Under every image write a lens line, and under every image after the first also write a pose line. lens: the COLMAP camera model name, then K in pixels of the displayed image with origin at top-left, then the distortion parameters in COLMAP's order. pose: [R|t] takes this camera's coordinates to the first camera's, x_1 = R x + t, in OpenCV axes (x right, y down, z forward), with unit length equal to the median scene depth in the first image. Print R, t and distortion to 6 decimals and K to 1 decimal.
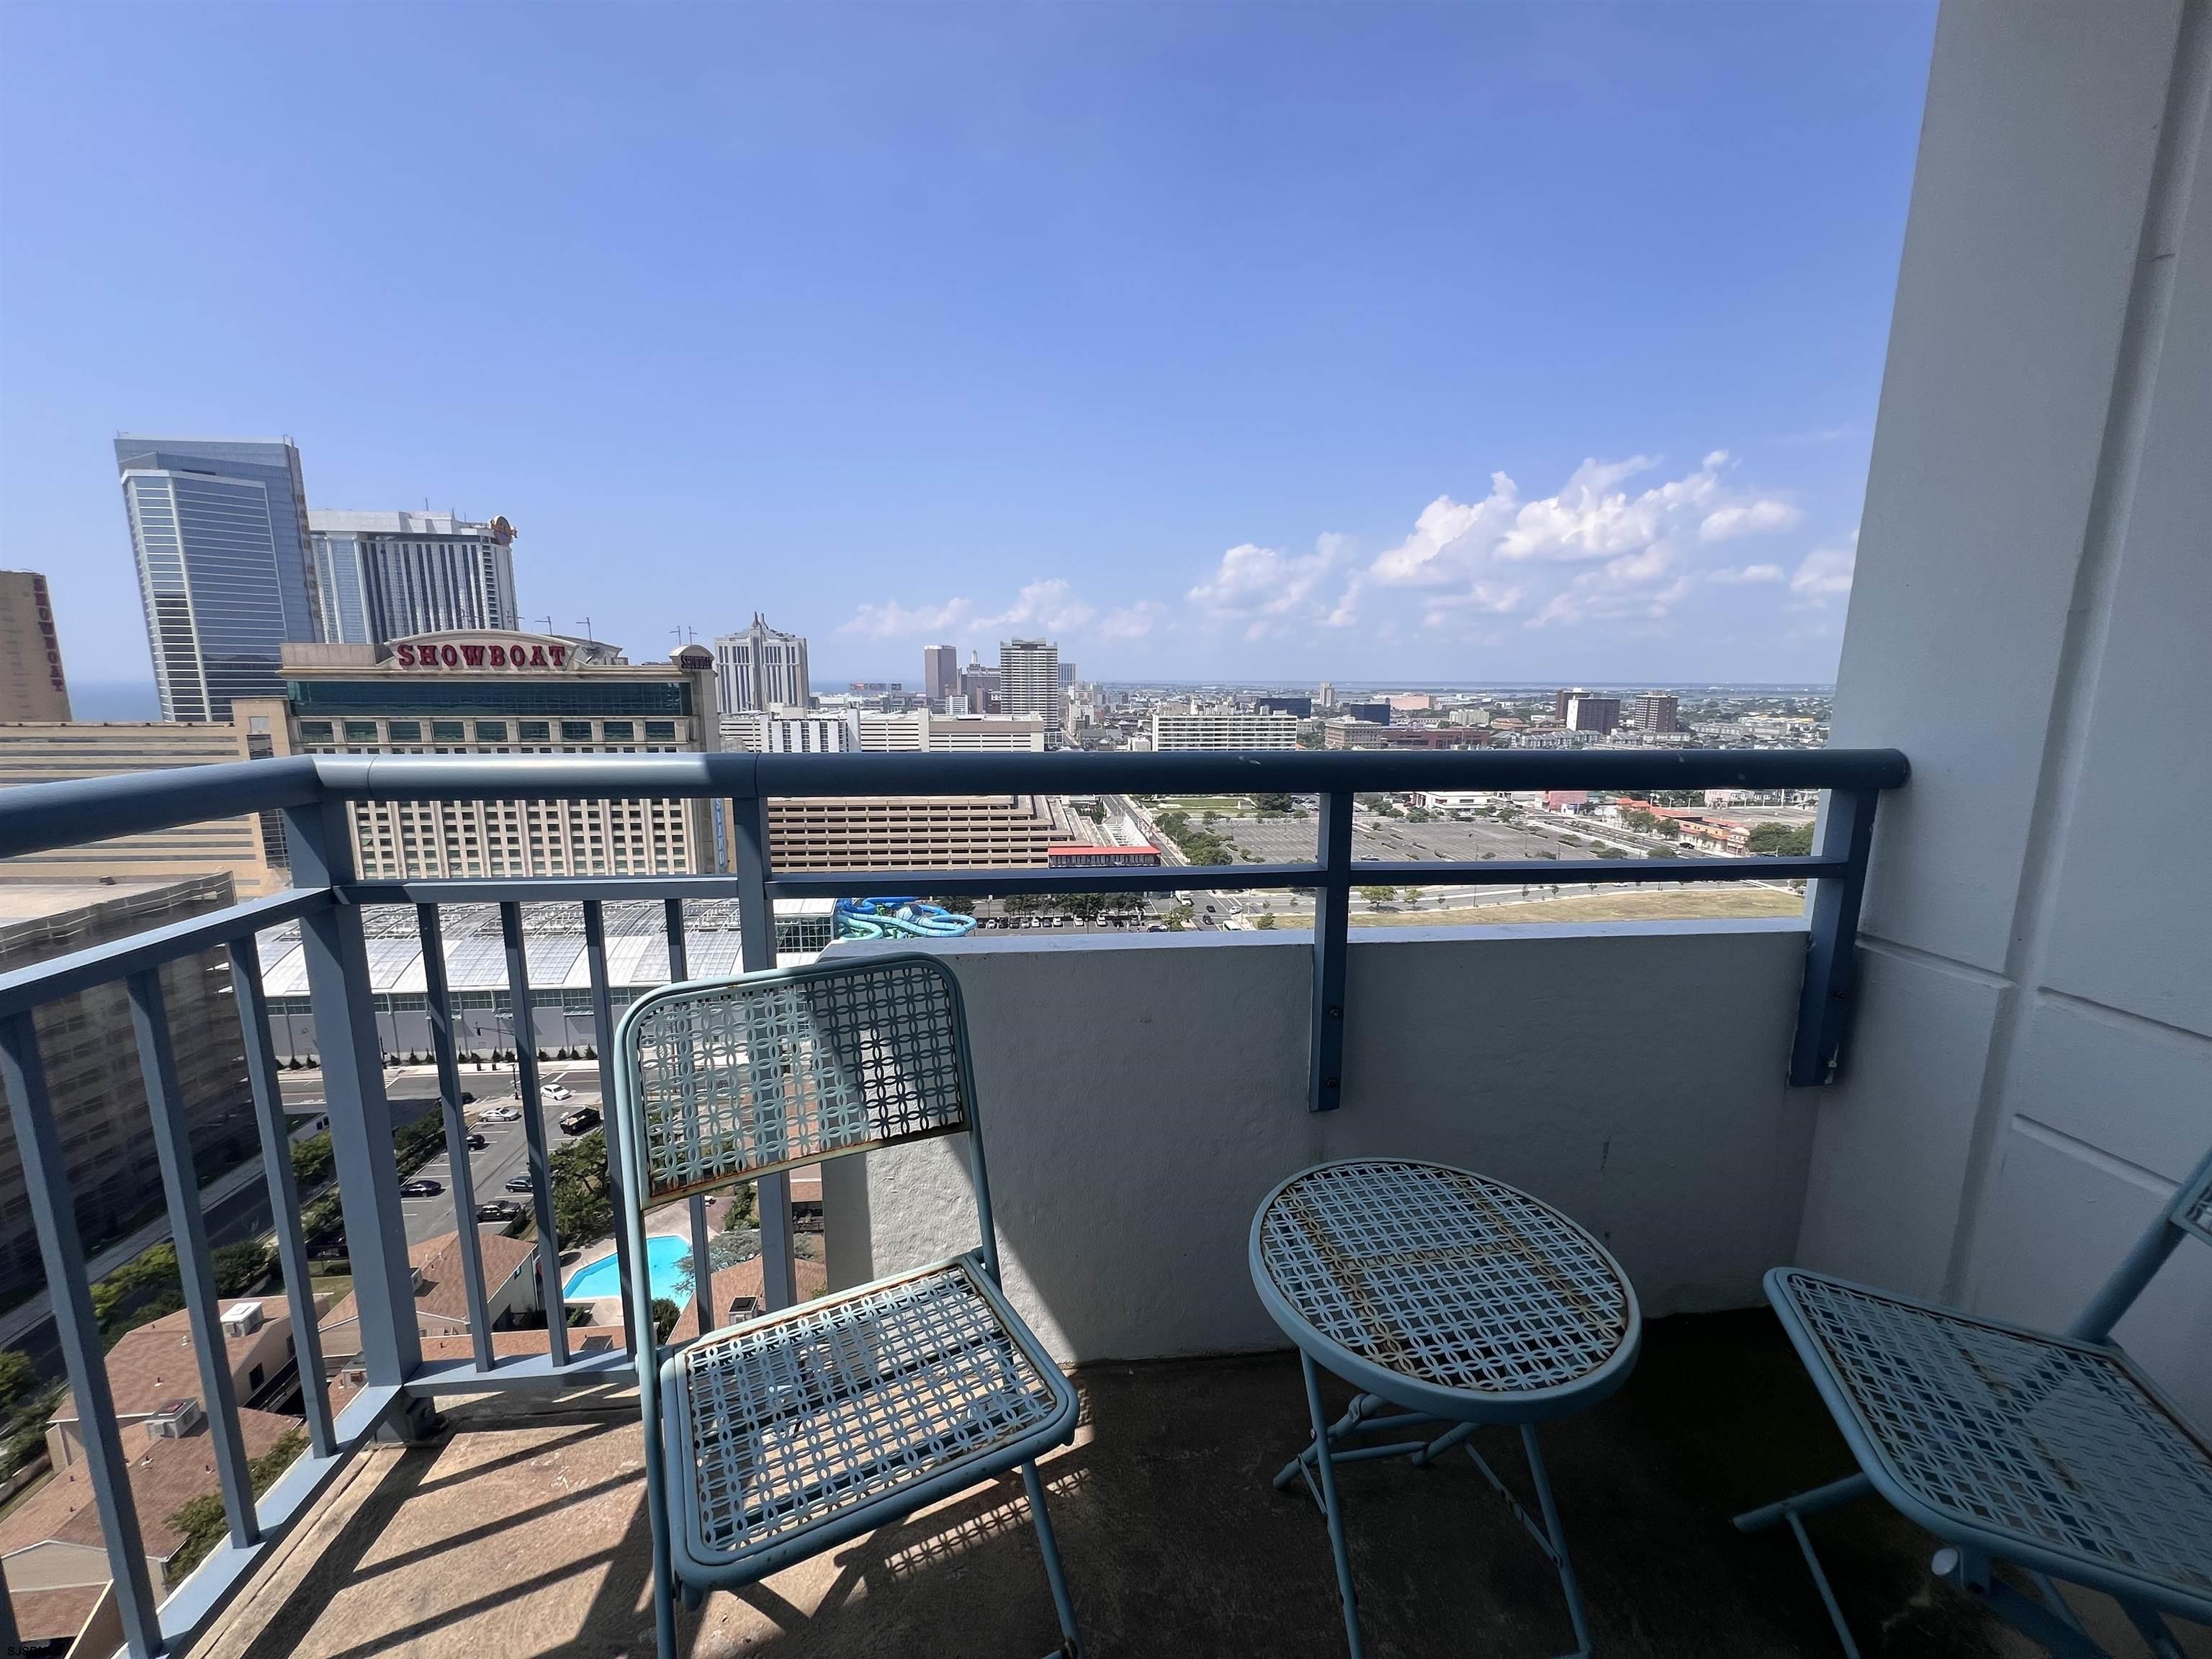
lens RADIAL K [[879.4, 0, 1104.4], [0, 879.4, 836.3], [0, 0, 1]] dist [-0.006779, 0.000570]
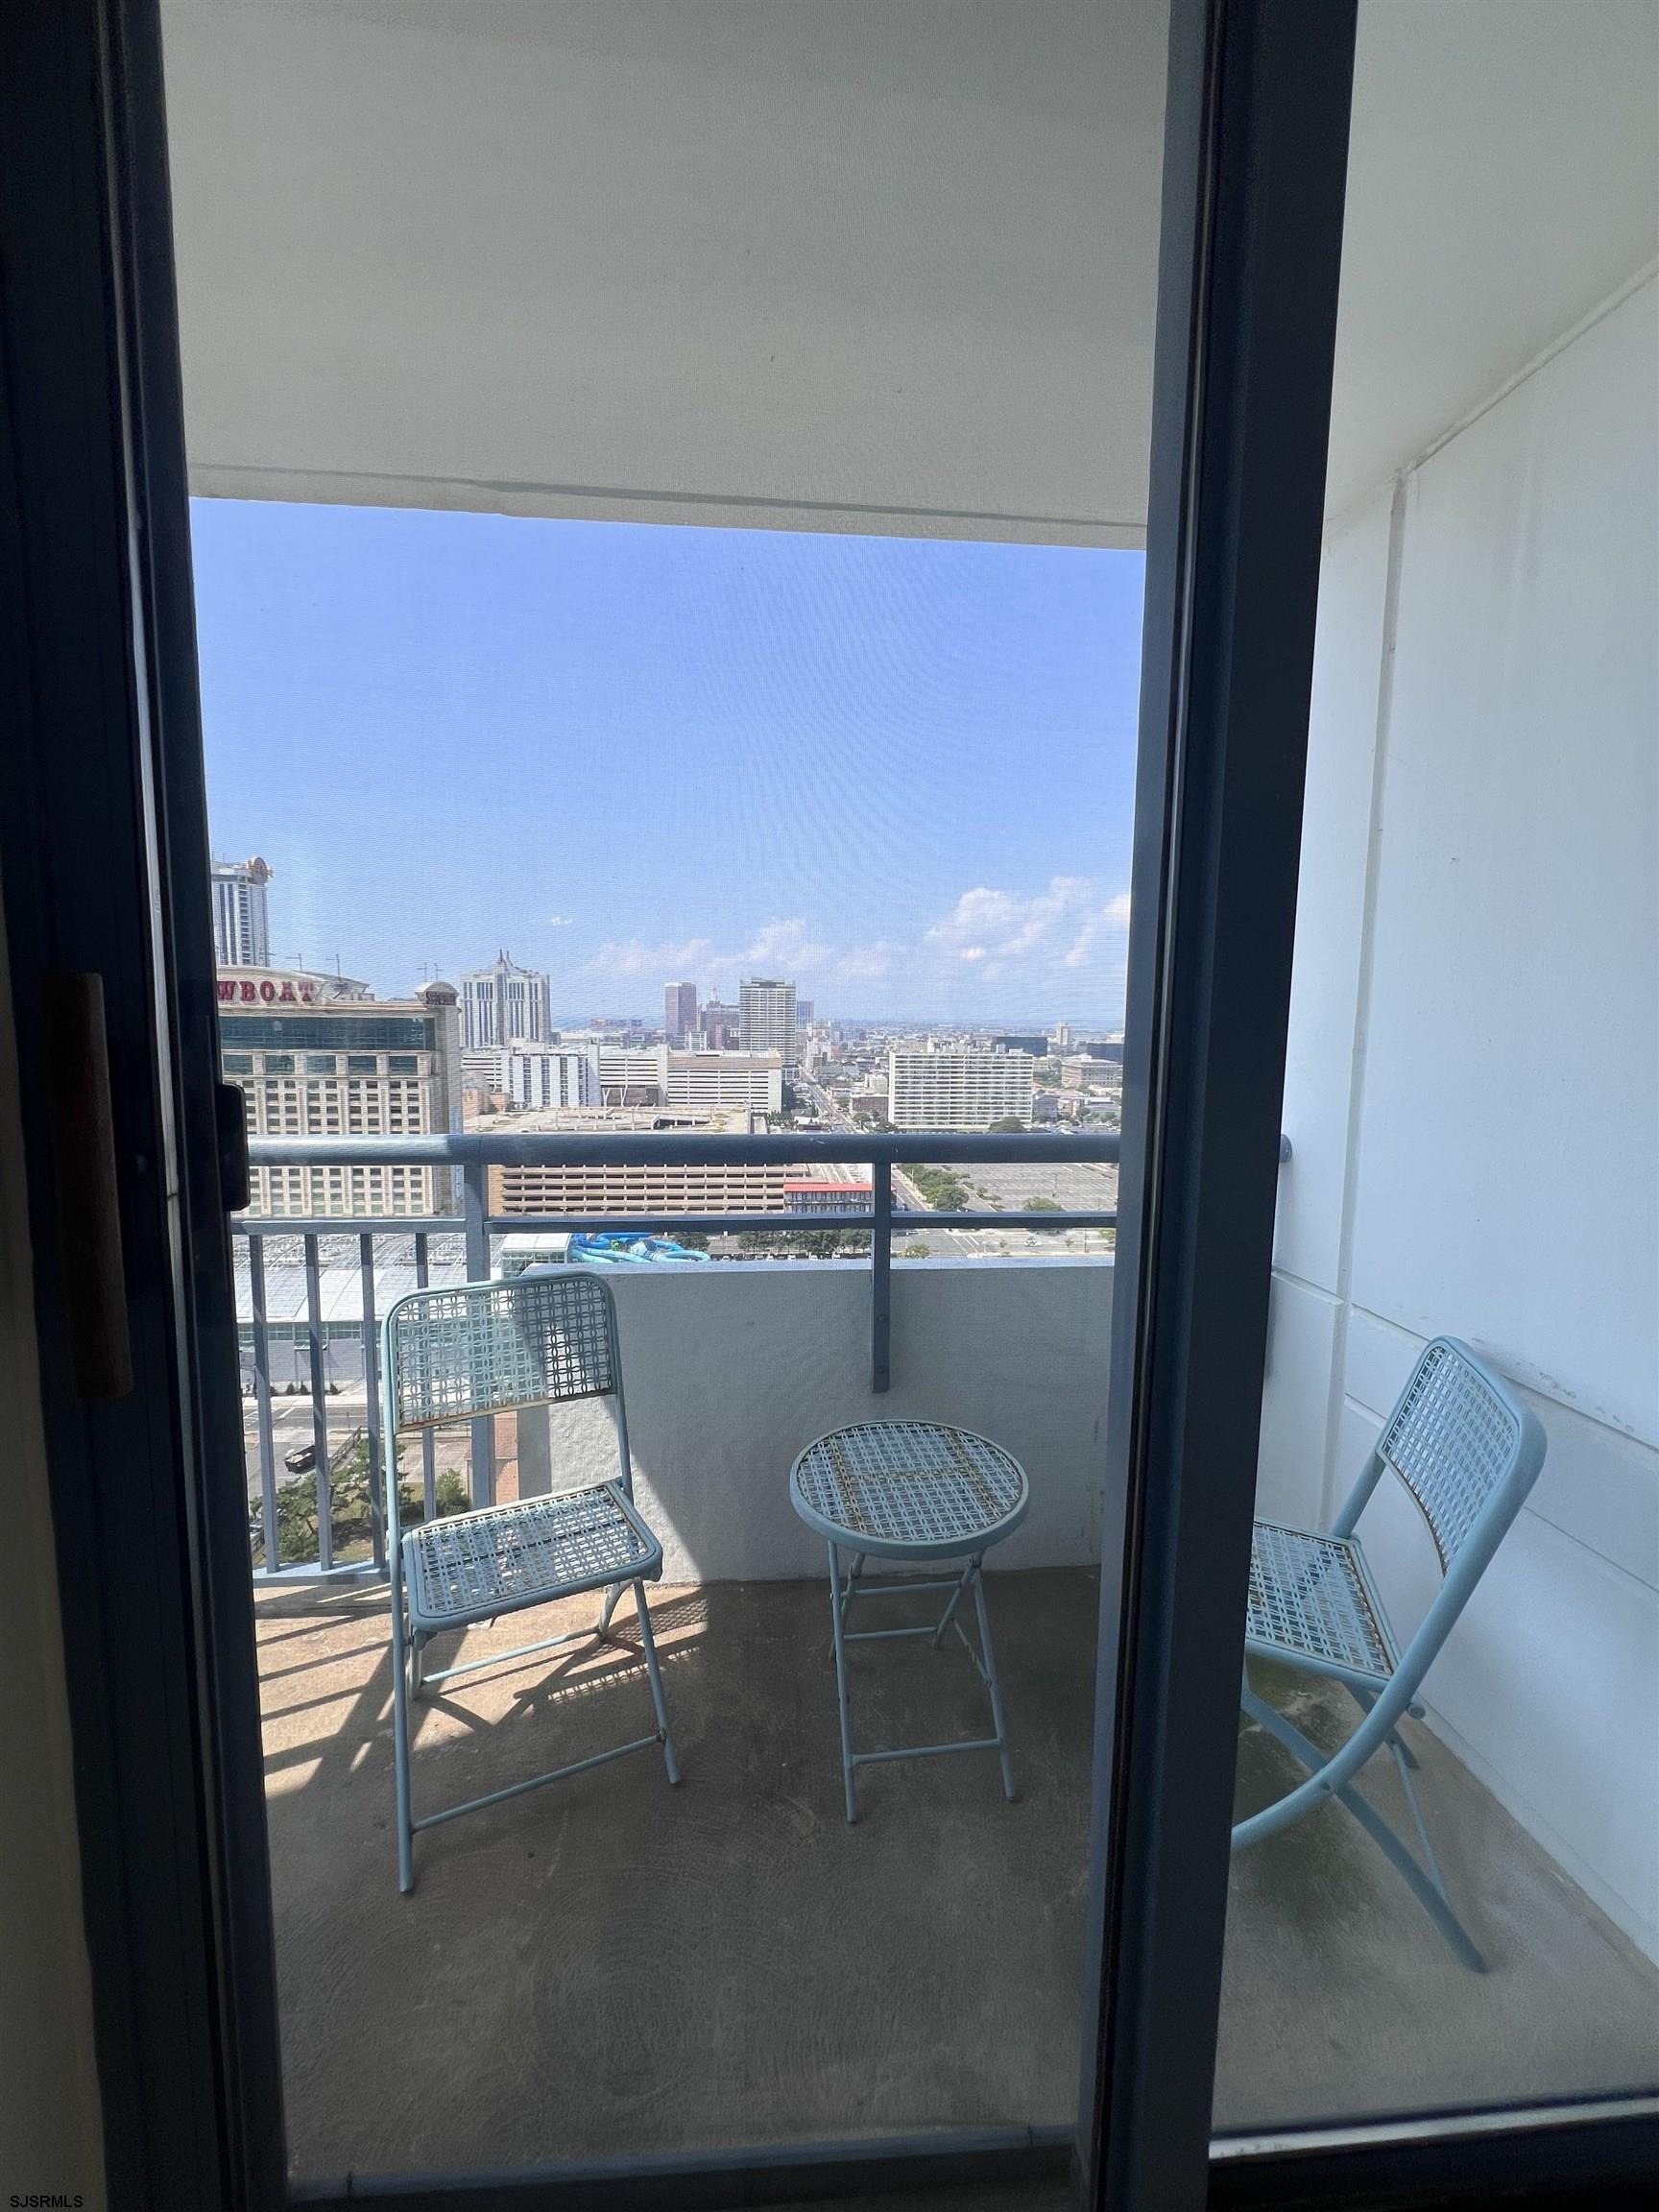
lens RADIAL K [[879.4, 0, 828.6], [0, 879.4, 1109.9], [0, 0, 1]] dist [-0.006779, 0.000570]
pose [[0.999872, 0.007141, -0.014327, 0.220735], [-0.008147, 0.997412, -0.071440, -0.036955], [0.013780, 0.071548, 0.997342, -0.494996]]
